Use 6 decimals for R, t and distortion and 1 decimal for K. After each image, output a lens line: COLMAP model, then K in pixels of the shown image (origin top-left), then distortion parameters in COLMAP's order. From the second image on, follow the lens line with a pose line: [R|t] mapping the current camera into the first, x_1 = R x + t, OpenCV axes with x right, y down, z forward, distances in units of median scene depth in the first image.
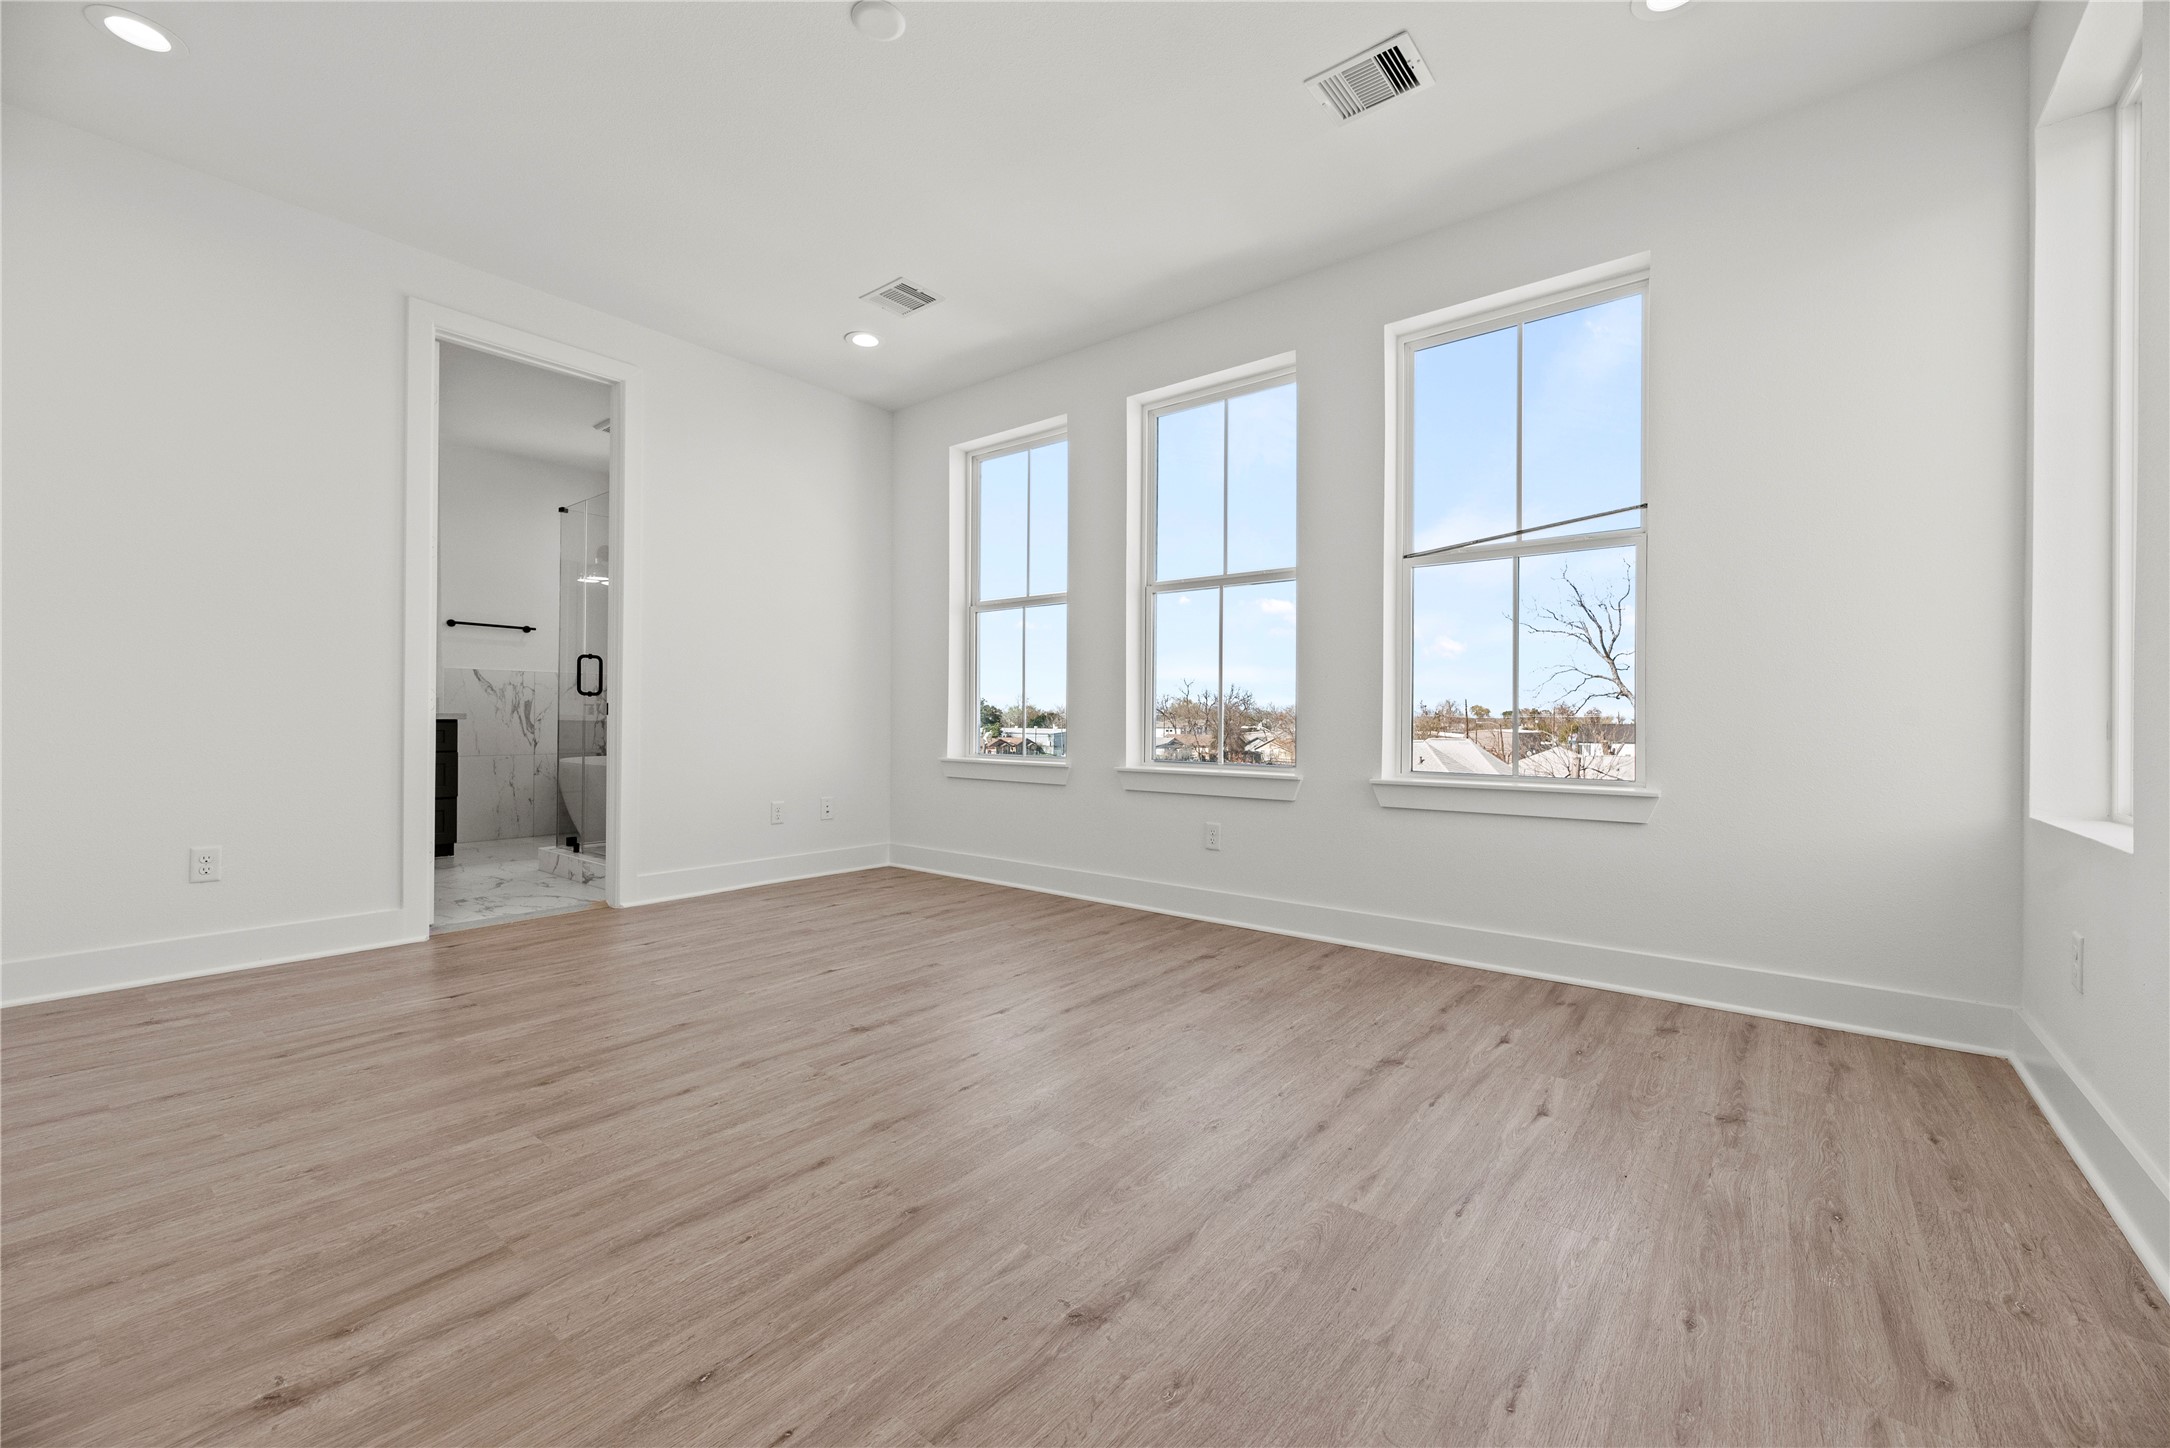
lens RADIAL K [[882.6, 0, 1087.4], [0, 882.6, 719.6], [0, 0, 1]] dist [-0.000940, 0.000089]
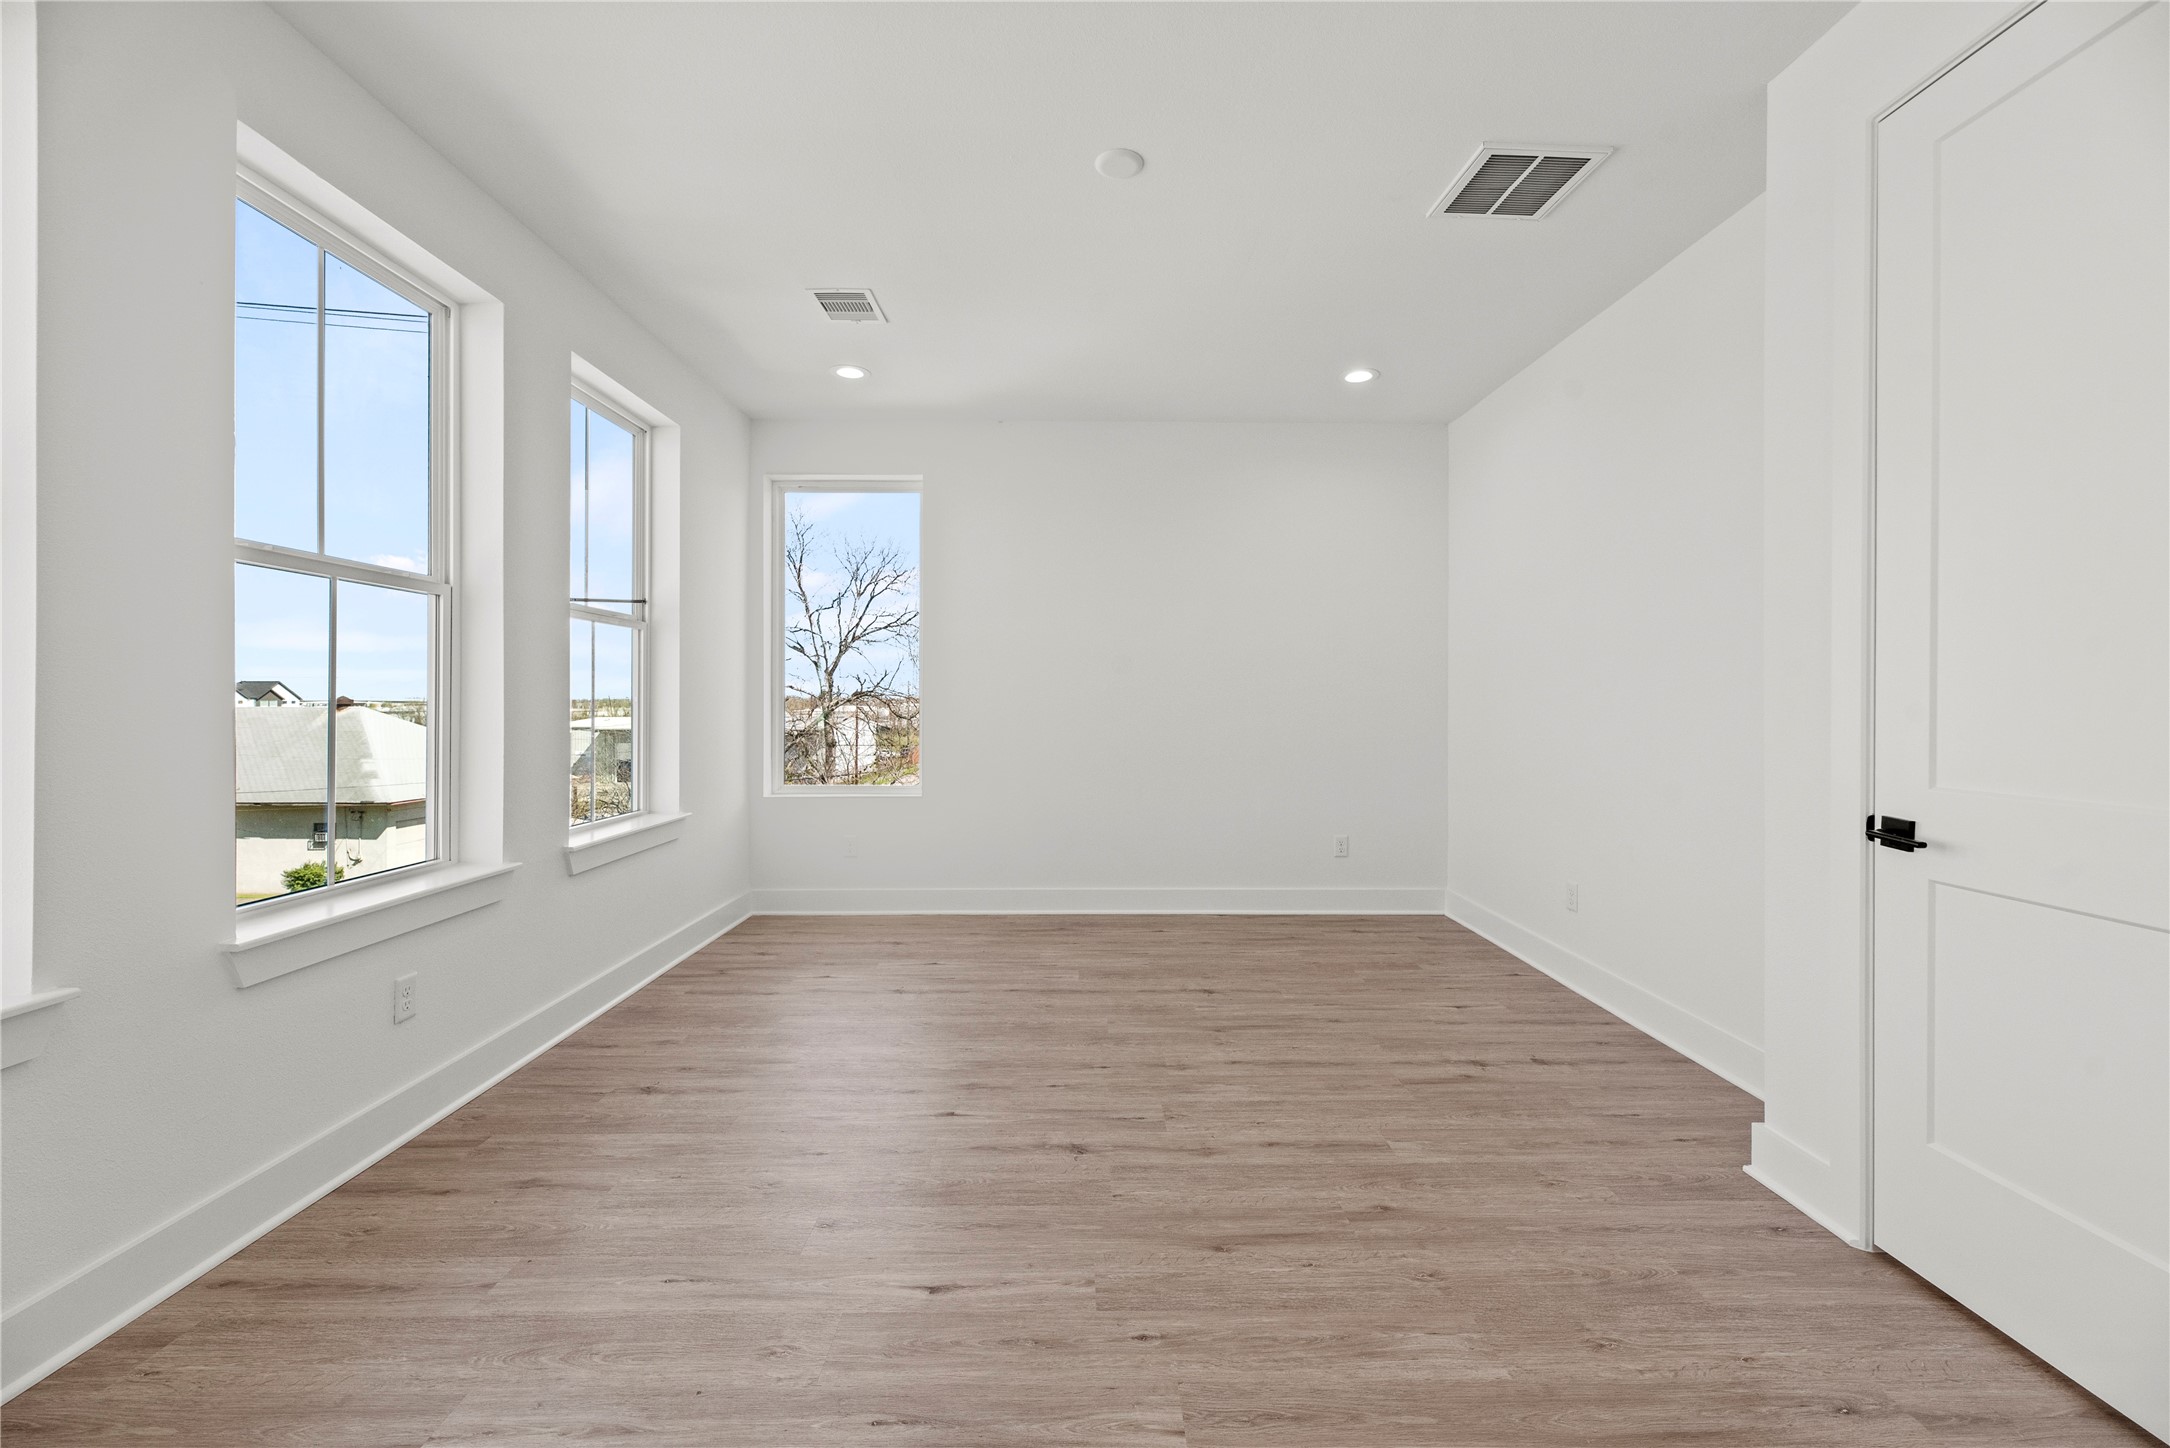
lens RADIAL K [[882.6, 0, 1087.4], [0, 882.6, 719.6], [0, 0, 1]] dist [-0.000940, 0.000089]
pose [[-0.639281, -0.023328, 0.768619, -1.230415], [-0.006672, 0.999670, 0.024791, -0.156486], [-0.768944, 0.010720, -0.639226, 2.013538]]
